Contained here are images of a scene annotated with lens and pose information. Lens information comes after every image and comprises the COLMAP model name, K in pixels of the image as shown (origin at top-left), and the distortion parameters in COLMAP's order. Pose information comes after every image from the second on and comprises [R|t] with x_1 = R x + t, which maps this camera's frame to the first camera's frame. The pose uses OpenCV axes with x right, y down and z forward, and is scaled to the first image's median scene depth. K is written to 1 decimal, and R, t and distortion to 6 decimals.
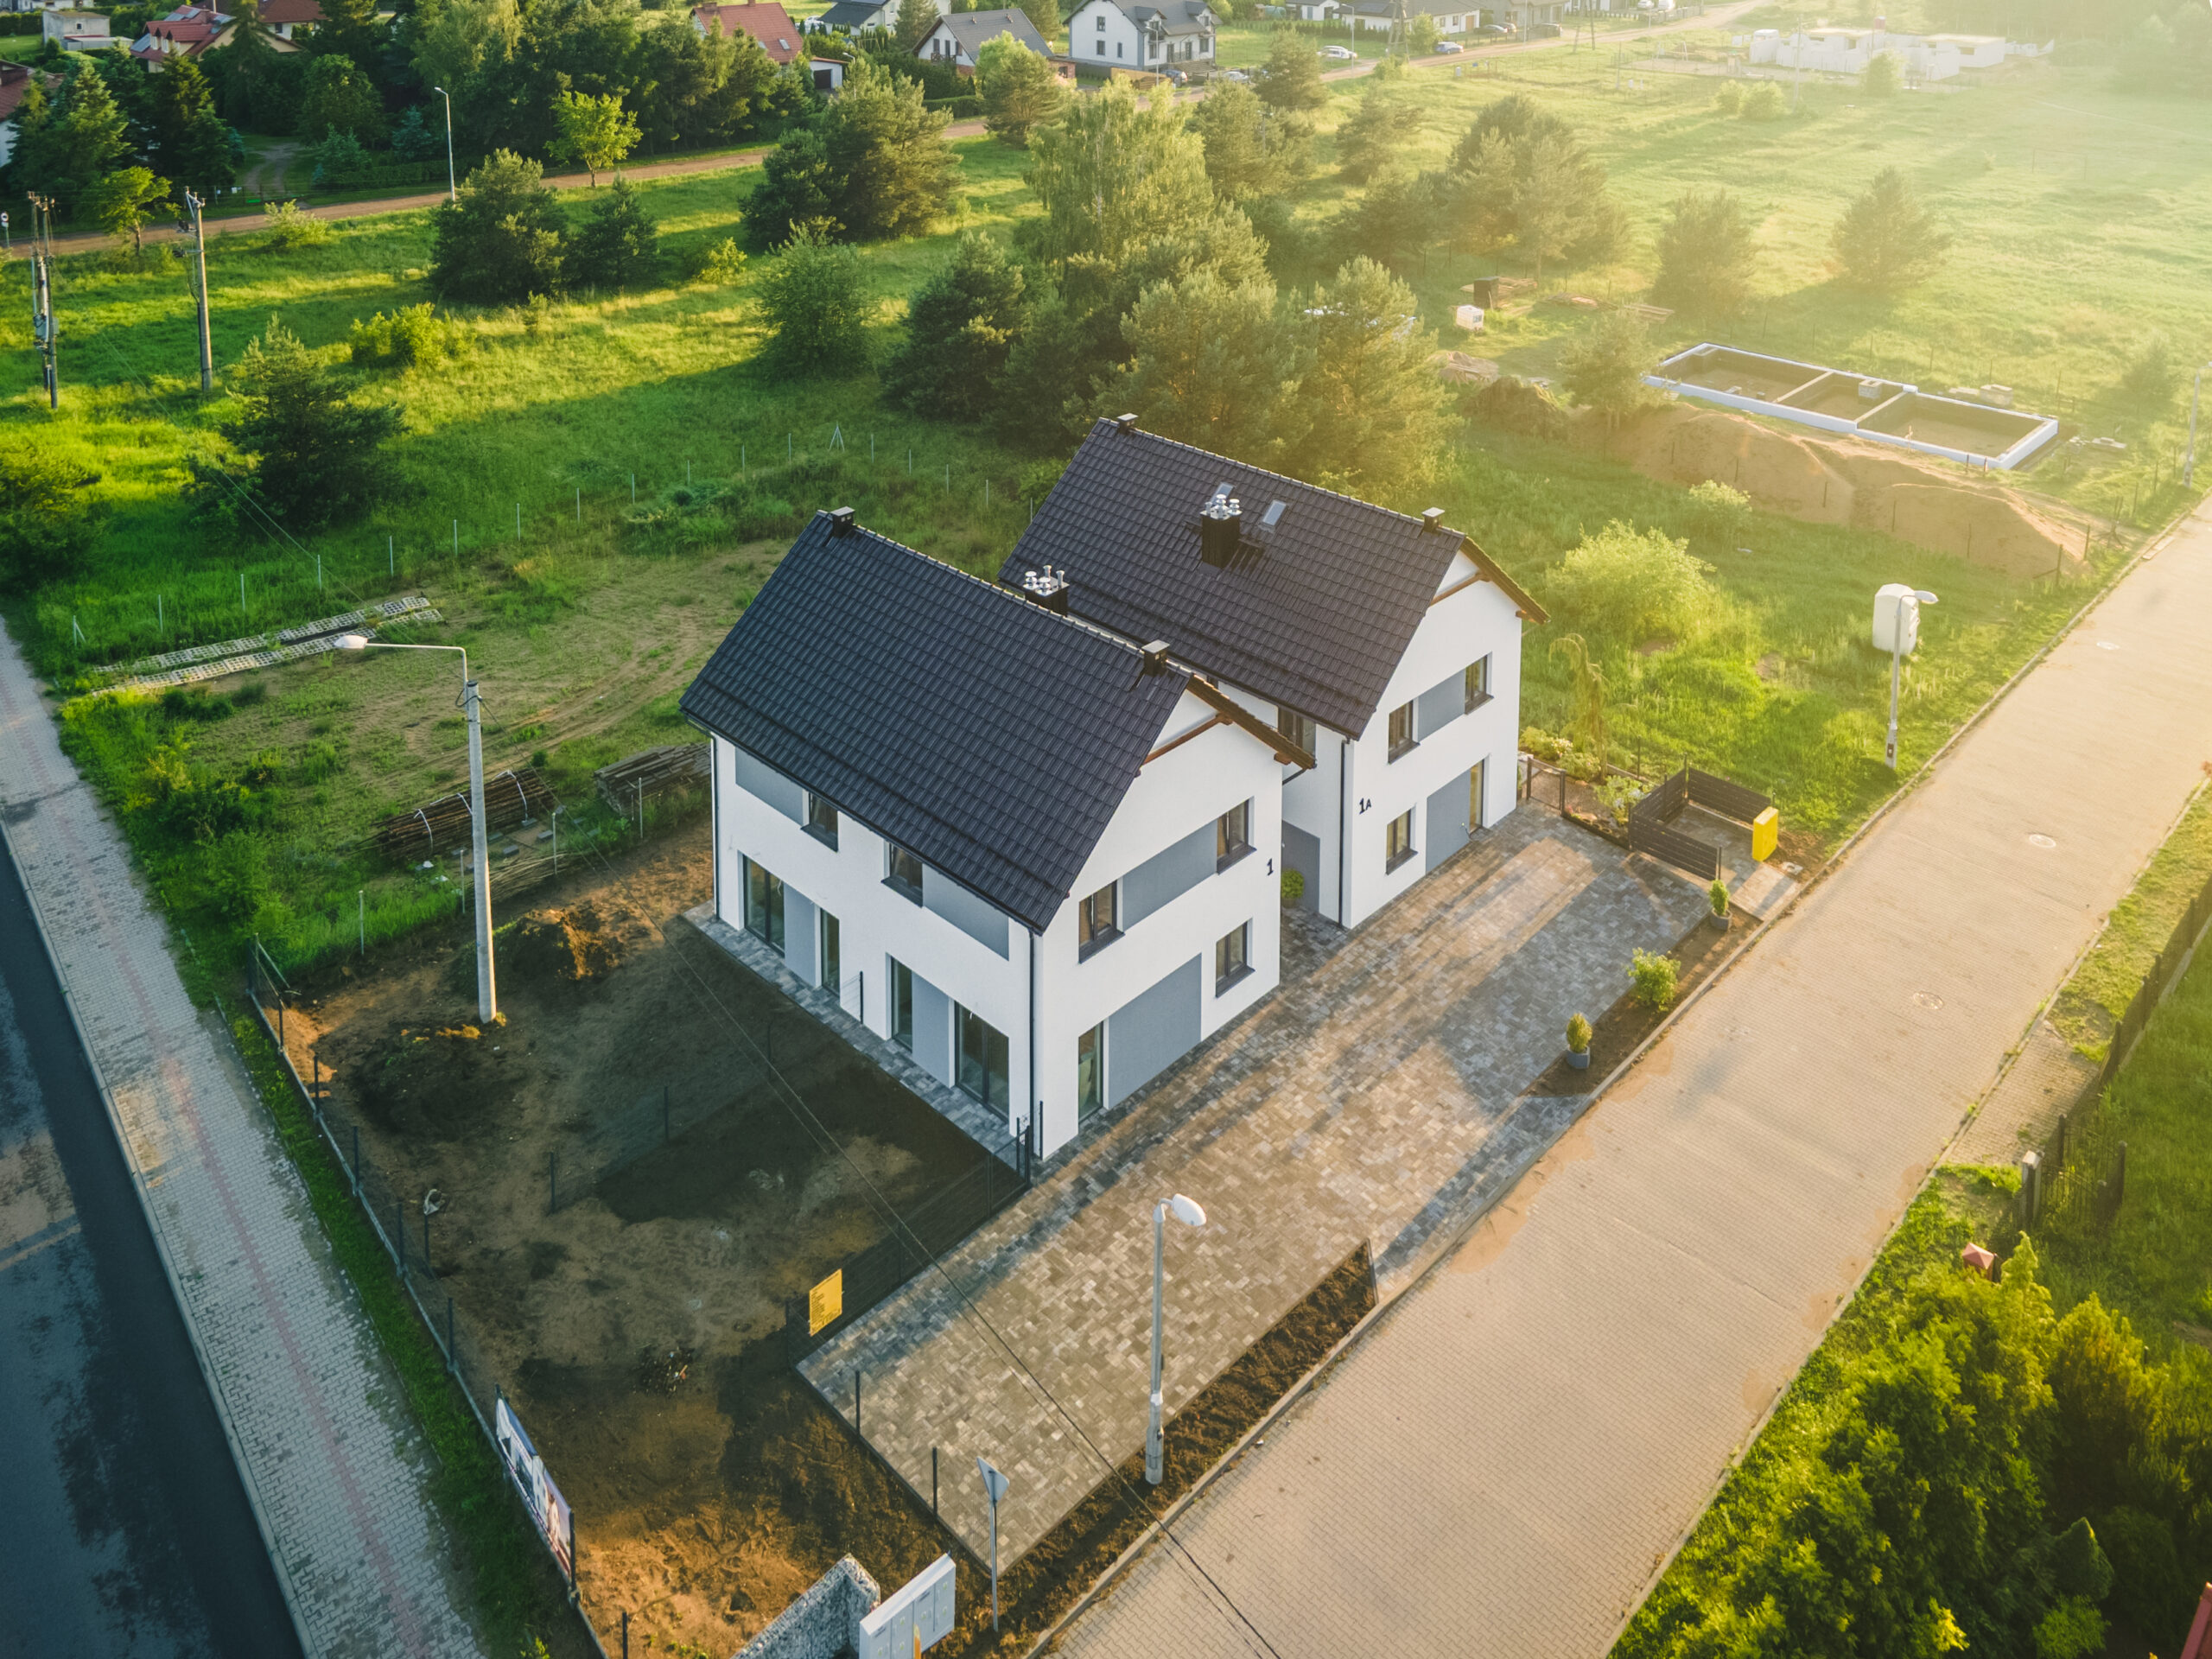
lens RADIAL K [[1616.2, 0, 1109.8], [0, 1616.2, 577.2], [0, 0, 1]] dist [0.007239, -0.001733]
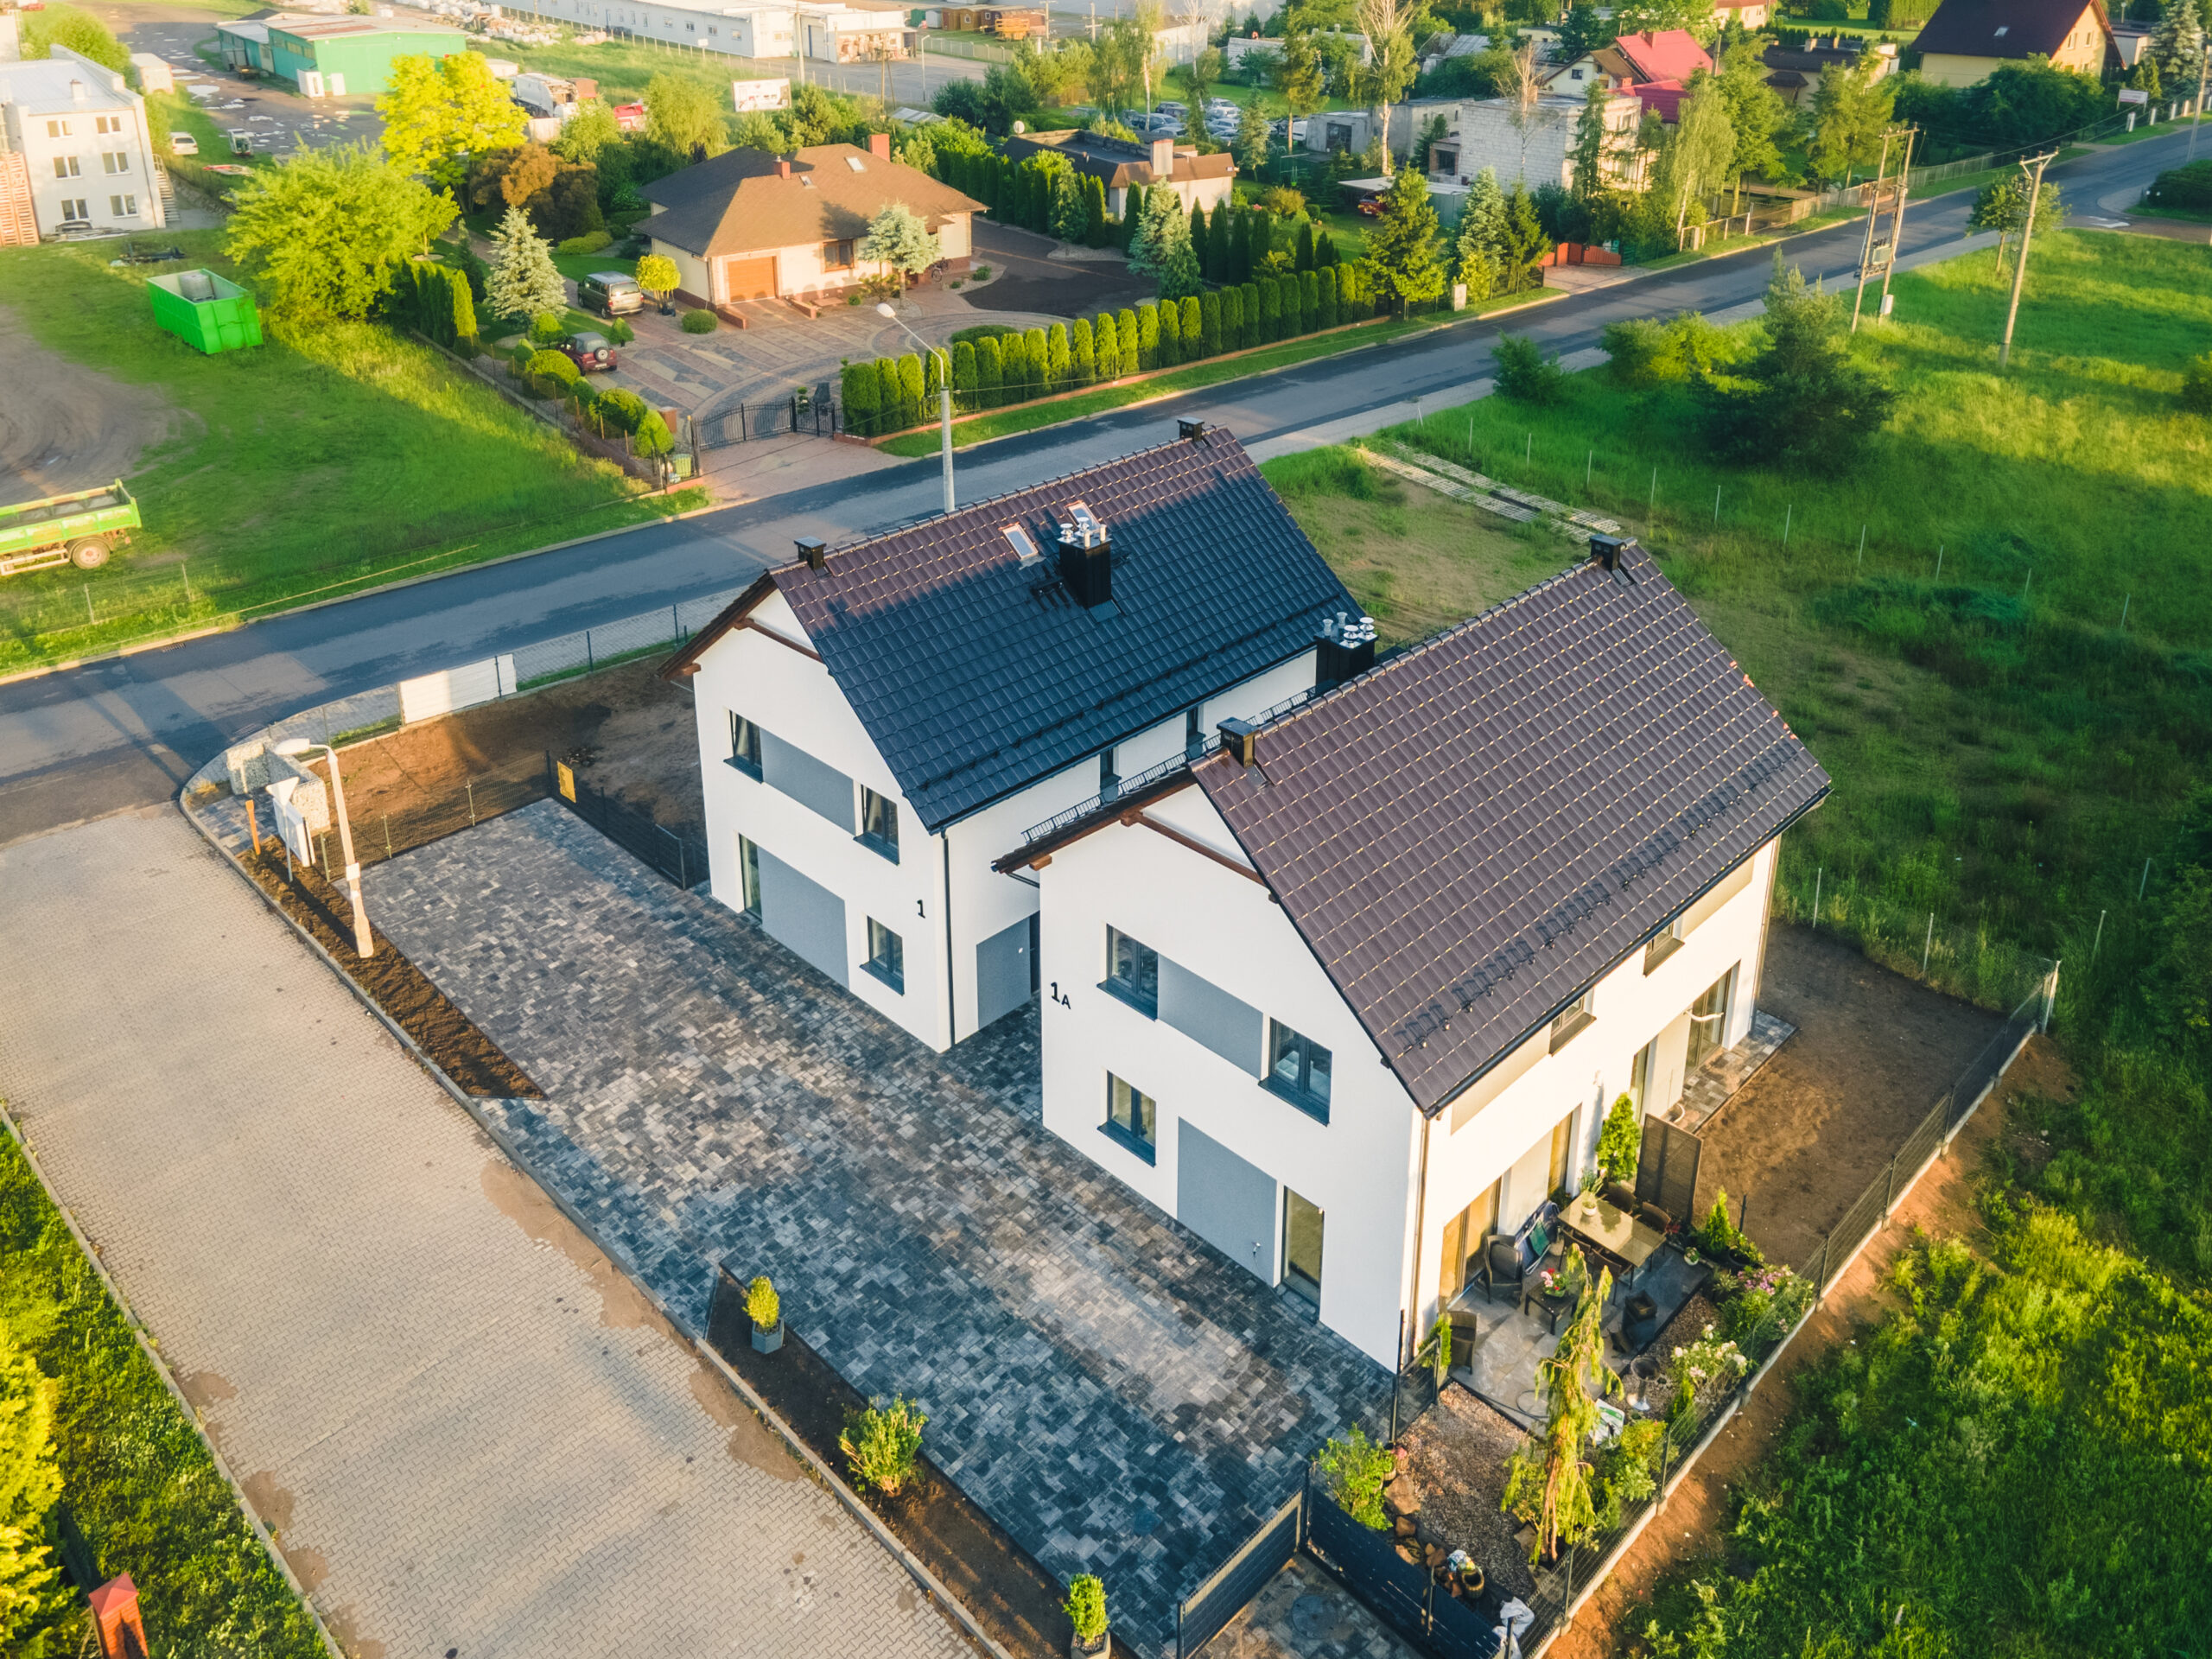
lens RADIAL K [[1489.2, 0, 1106.0], [0, 1489.2, 829.5], [0, 0, 1]] dist [0.012471, 0.007484]
pose [[0.003124, 0.537720, -0.843117, 0.593686], [-0.417653, 0.766767, 0.487478, -0.215094], [0.908601, 0.350608, 0.226976, 0.736901]]
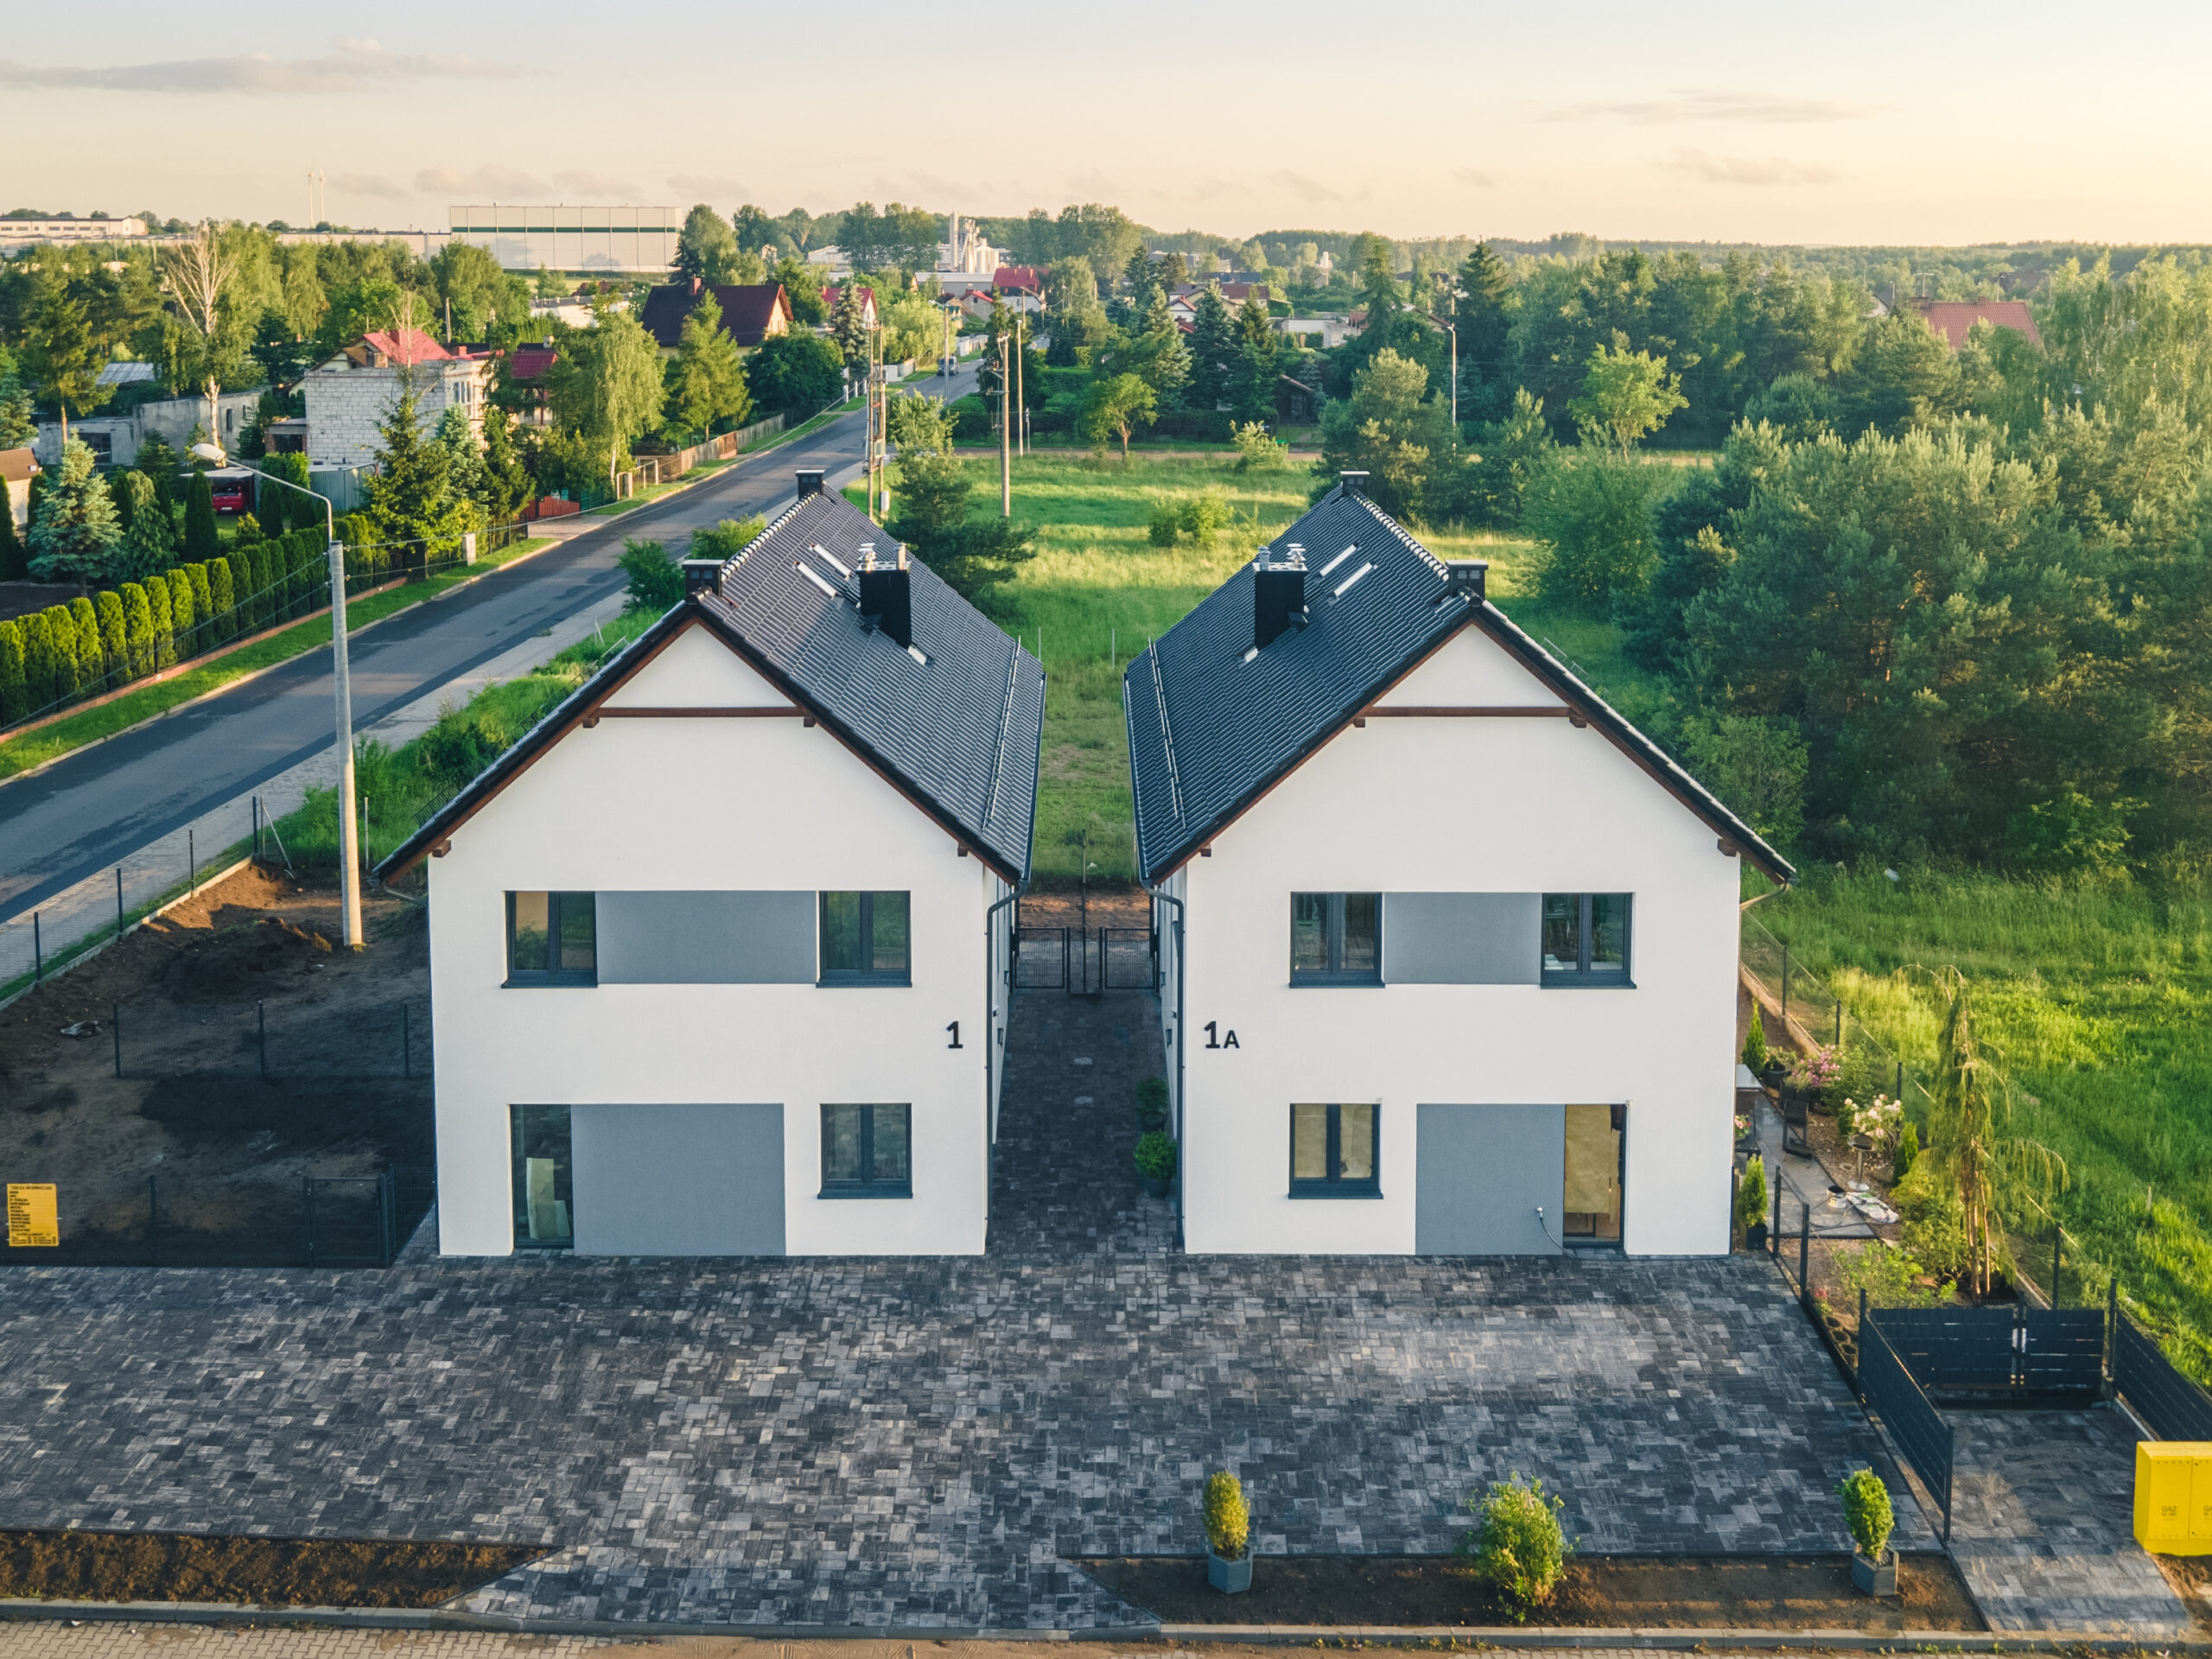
lens RADIAL K [[1836.8, 0, 1034.9], [0, 1836.8, 823.1], [0, 0, 1]] dist [-0.024095, 0.006574]
pose [[0.691934, 0.212816, -0.689882, 0.477947], [-0.292710, 0.956200, 0.001390, 0.076143], [0.659961, 0.200974, 0.723921, 0.410804]]
